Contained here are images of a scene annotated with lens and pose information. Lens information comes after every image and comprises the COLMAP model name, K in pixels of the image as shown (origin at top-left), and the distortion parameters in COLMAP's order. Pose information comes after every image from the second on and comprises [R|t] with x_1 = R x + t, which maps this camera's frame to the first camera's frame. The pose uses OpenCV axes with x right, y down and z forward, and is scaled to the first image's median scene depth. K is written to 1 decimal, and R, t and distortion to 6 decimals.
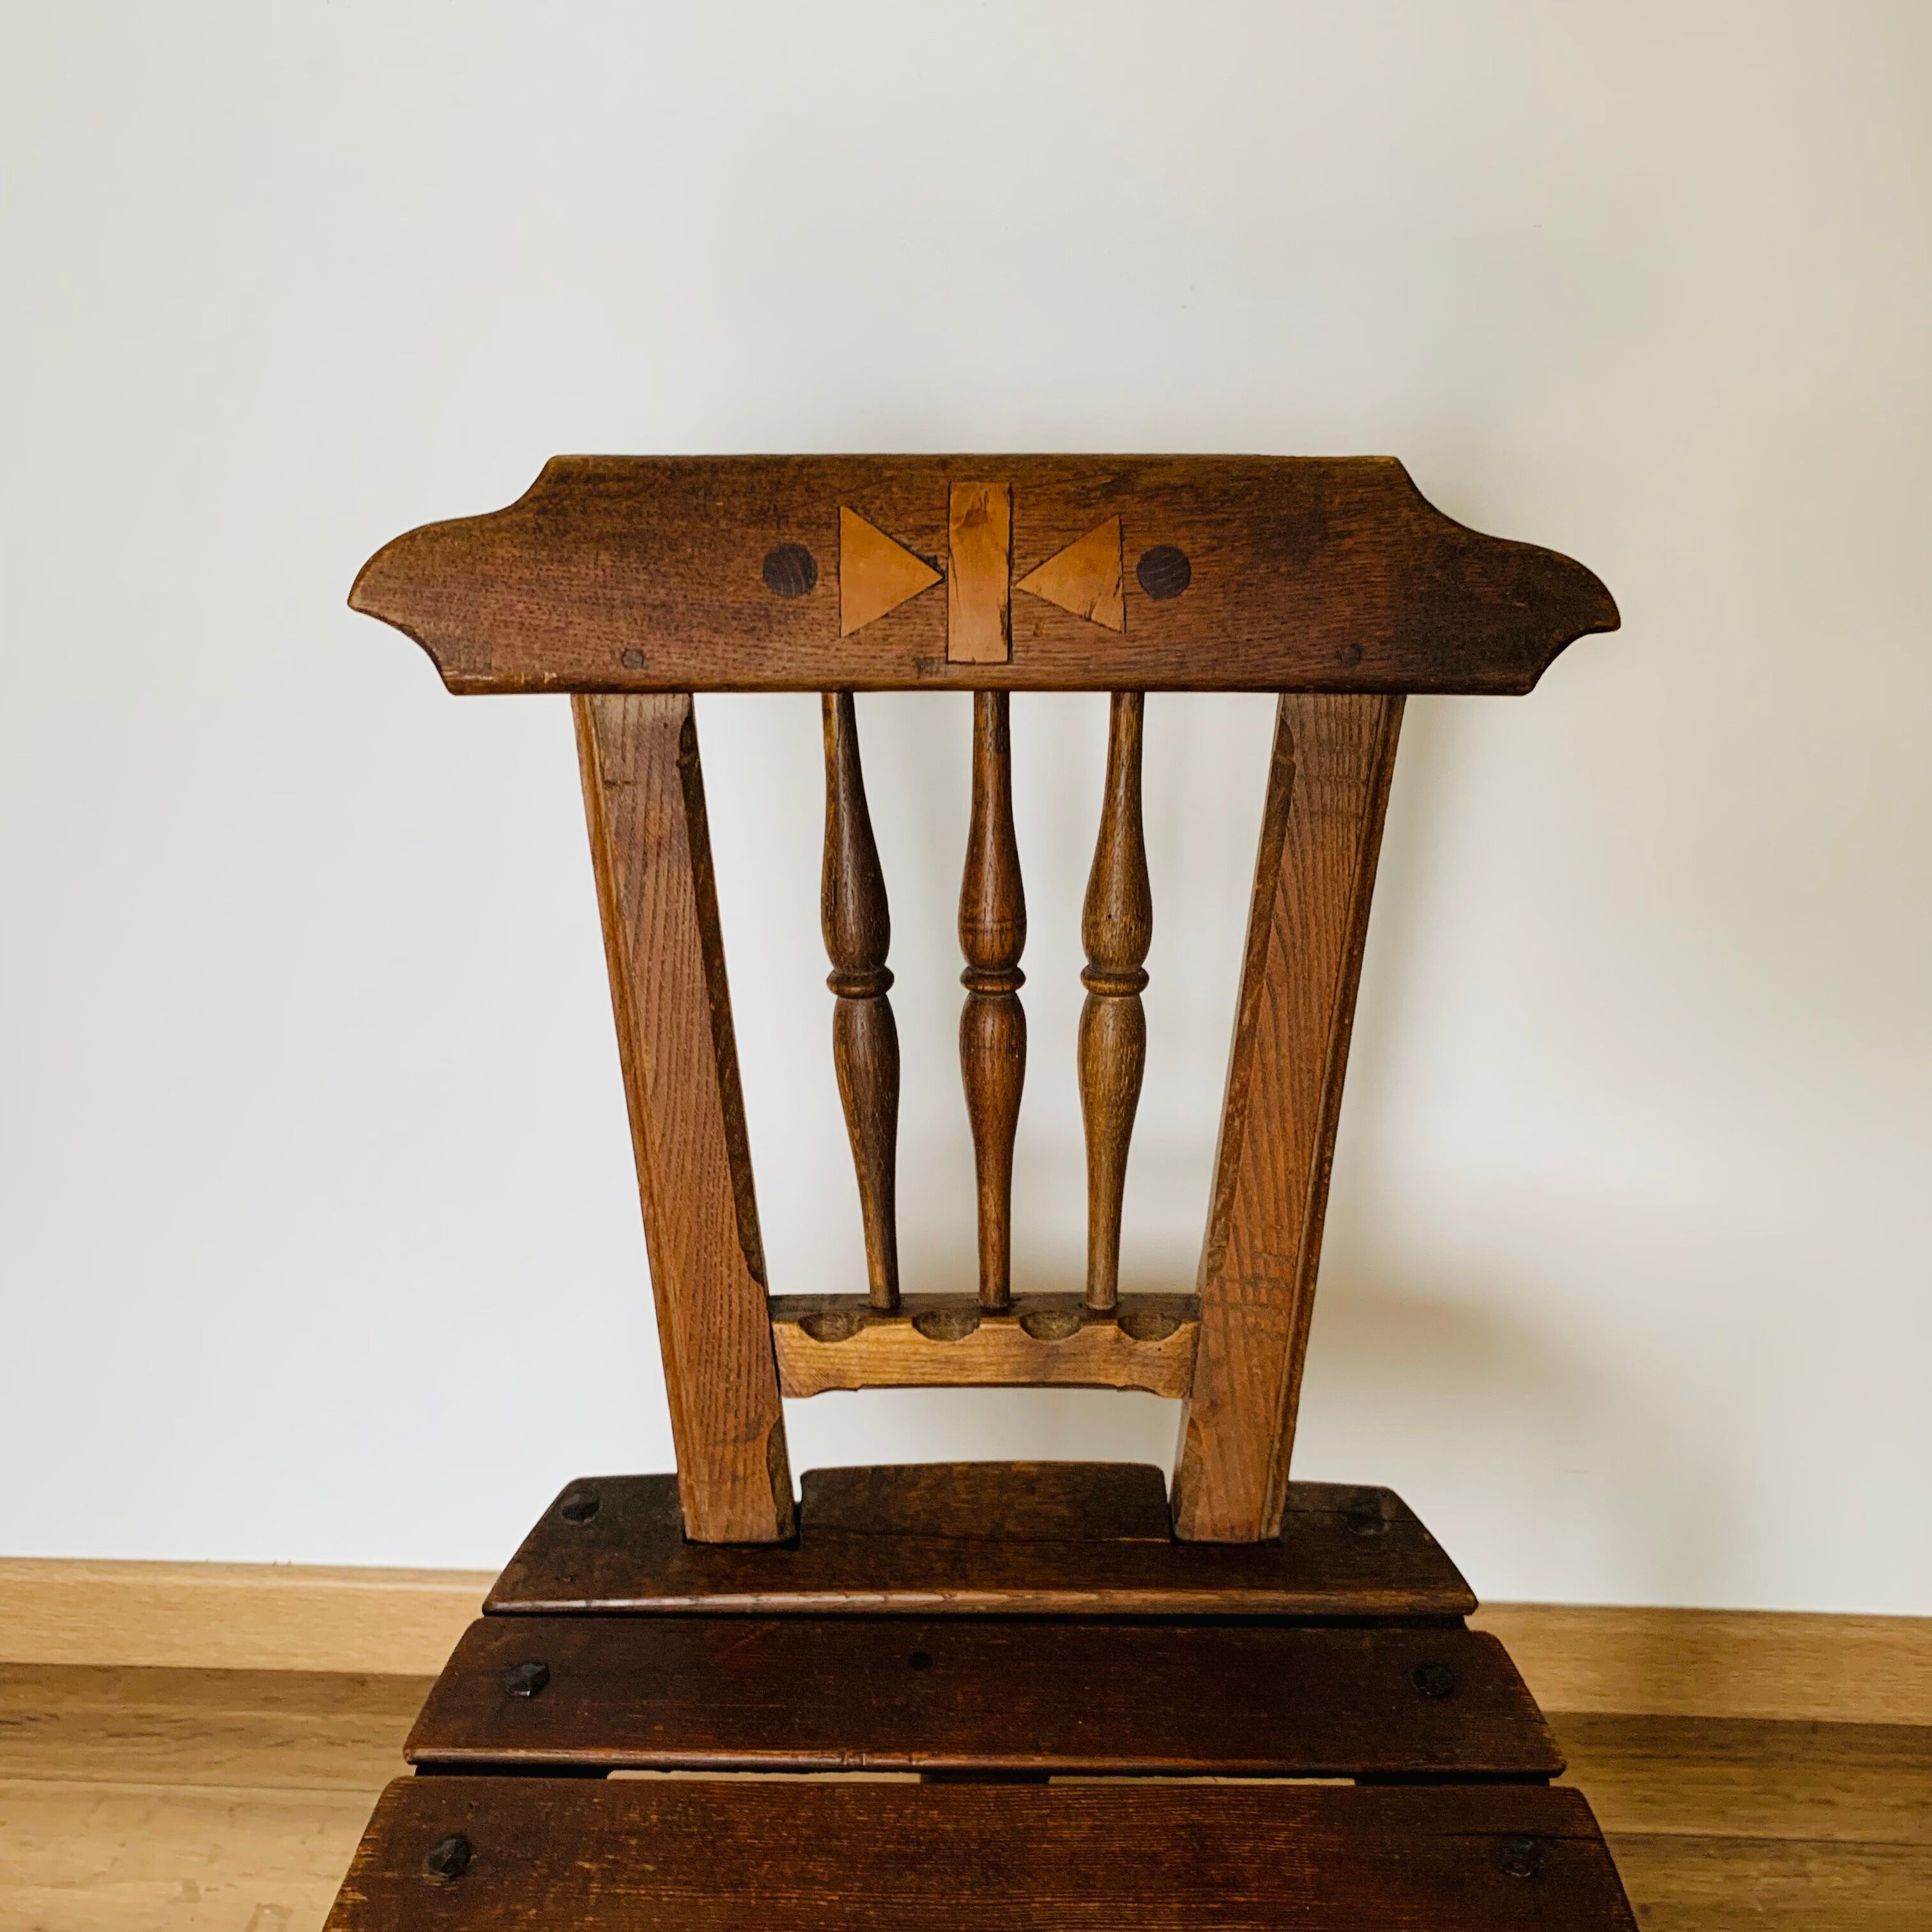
lens RADIAL K [[1986.6, 0, 938.8], [0, 1986.6, 1005.5], [0, 0, 1]] dist [0.085112, 0.000000]
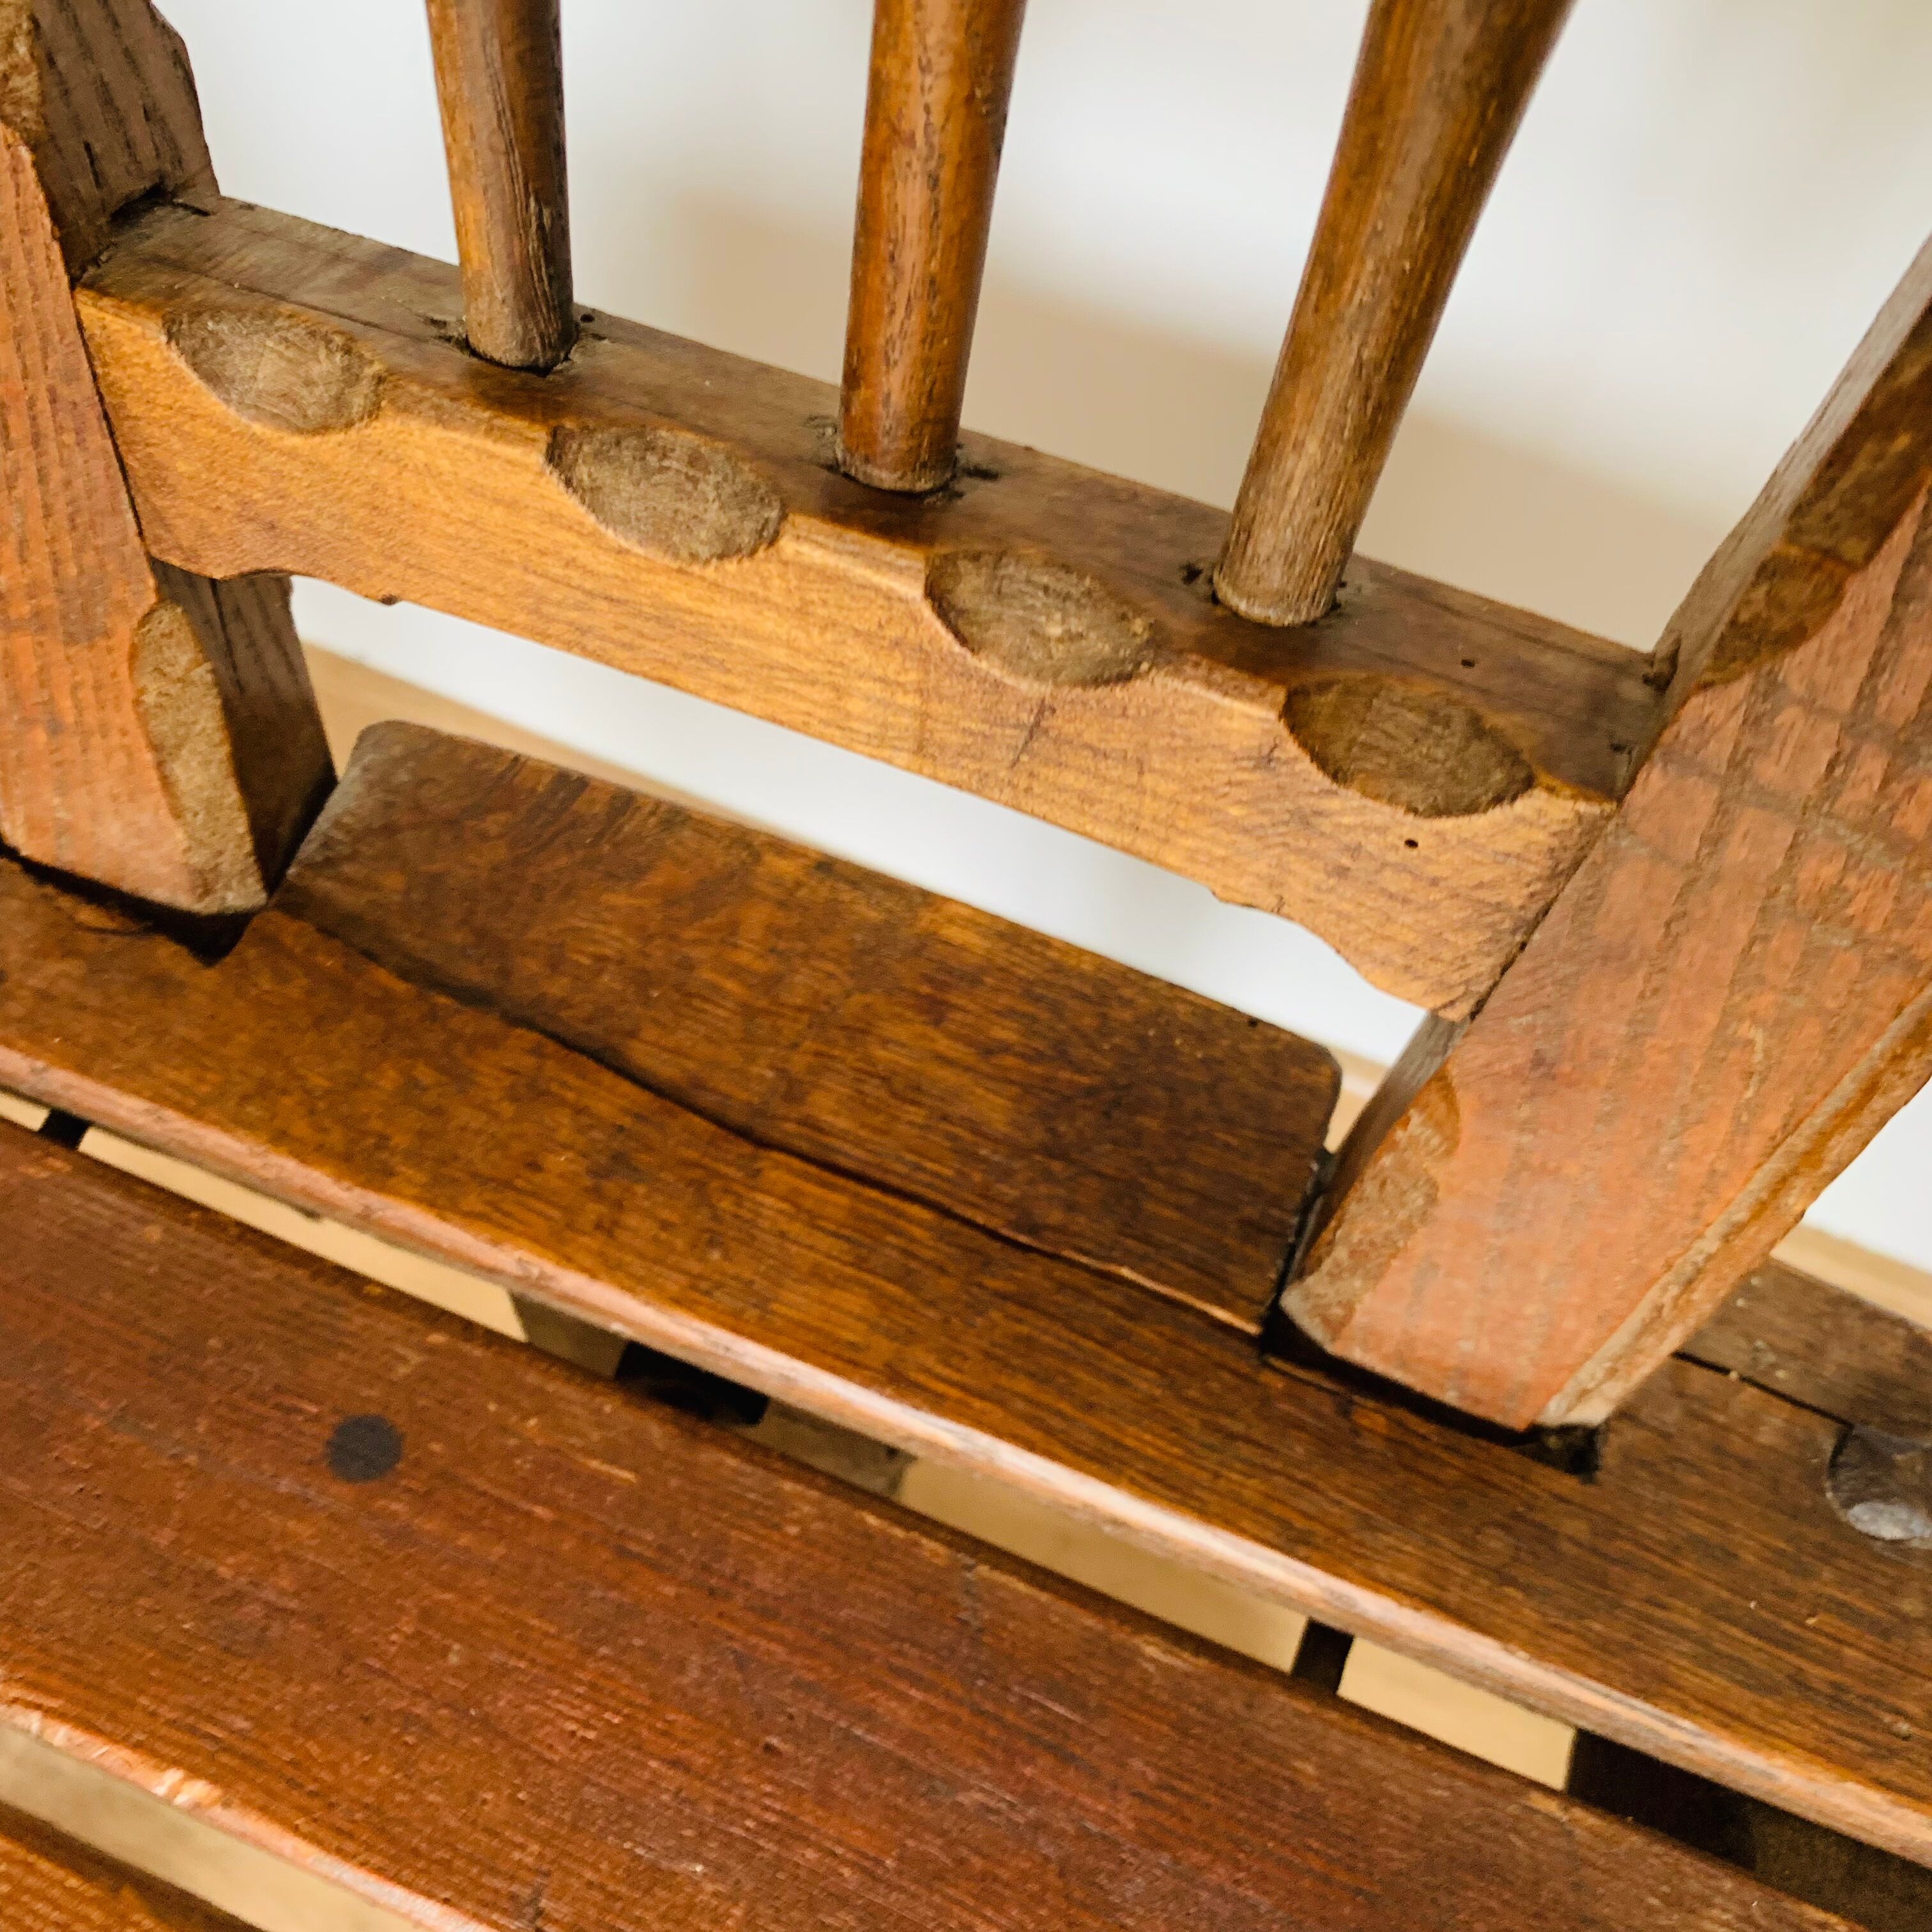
lens RADIAL K [[1983.4, 0, 967.9], [0, 1983.4, 957.6], [0, 0, 1]] dist [0.019231, 0.000000]
pose [[0.934517, 0.333421, -0.124531, 0.096476], [-0.224903, 0.824372, 0.519452, 0.066823], [0.275856, -0.457429, 0.845377, 0.781204]]
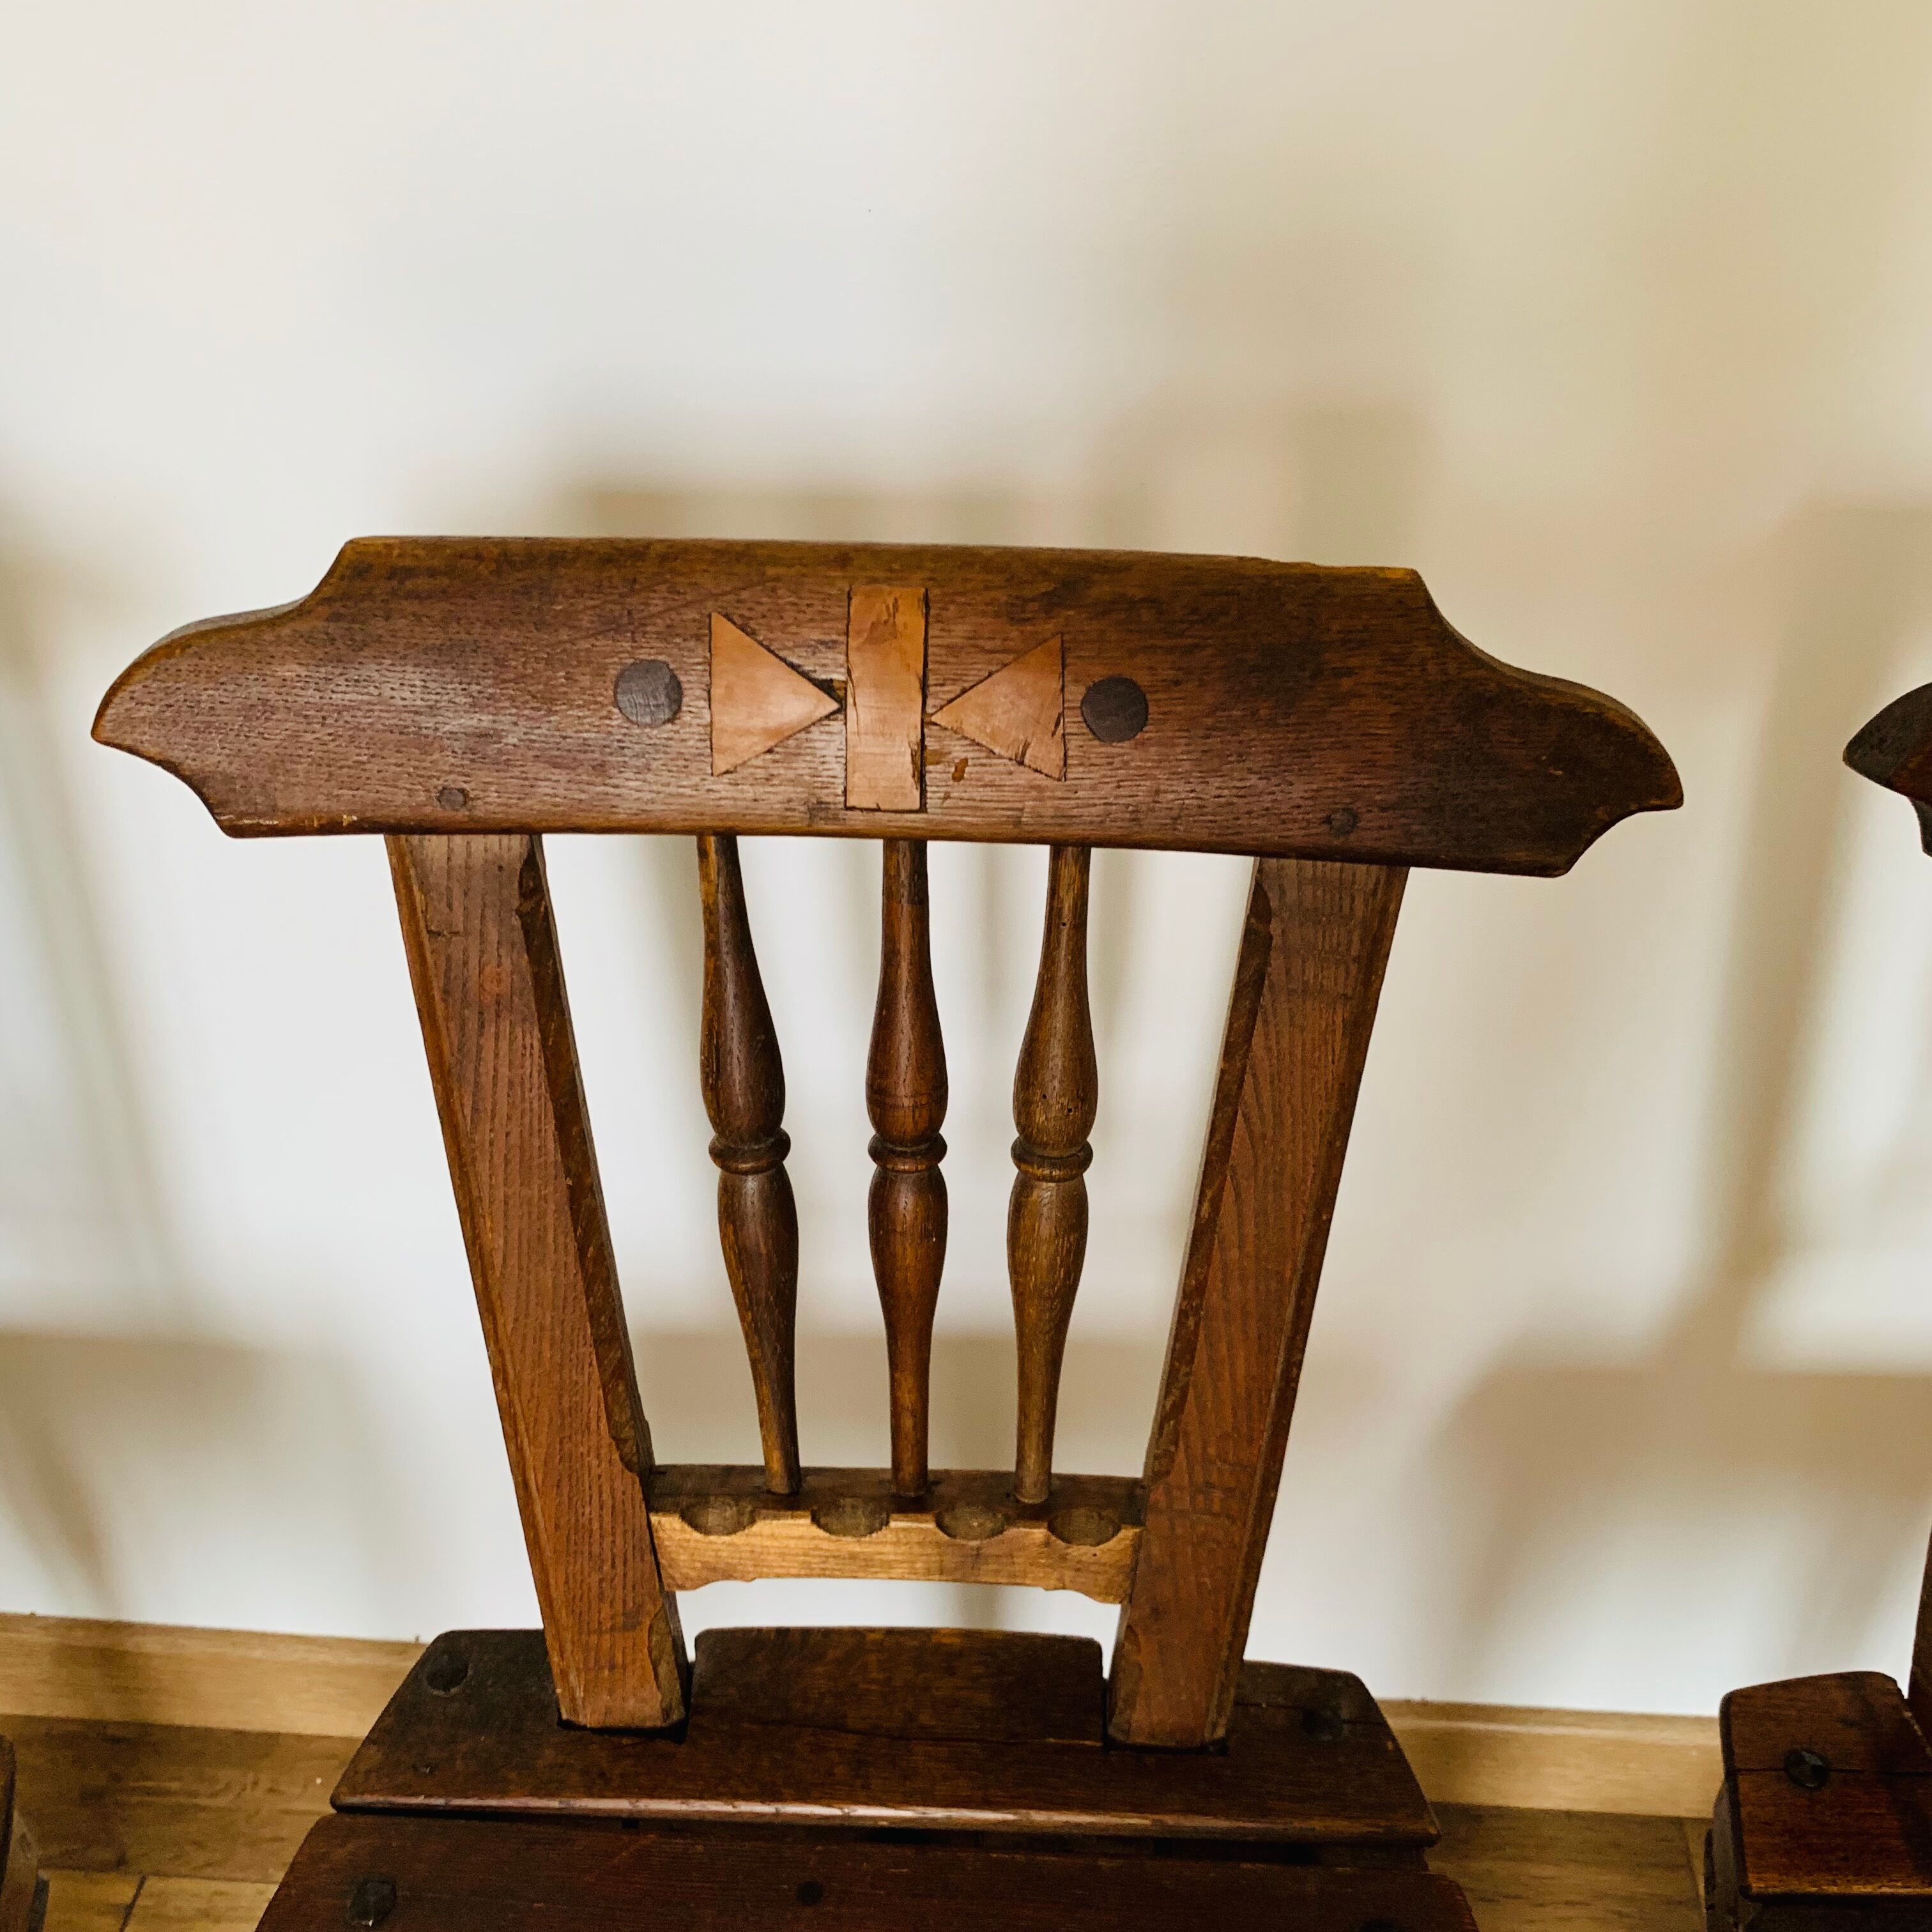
lens RADIAL K [[1983.4, 0, 982.0], [0, 1983.4, 983.3], [0, 0, 1]] dist [0.019231, 0.000000]
pose [[0.999660, 0.025561, -0.005086, 0.060943], [-0.024495, 0.988143, 0.151571, -0.209534], [0.008900, -0.151395, 0.988433, 0.184022]]
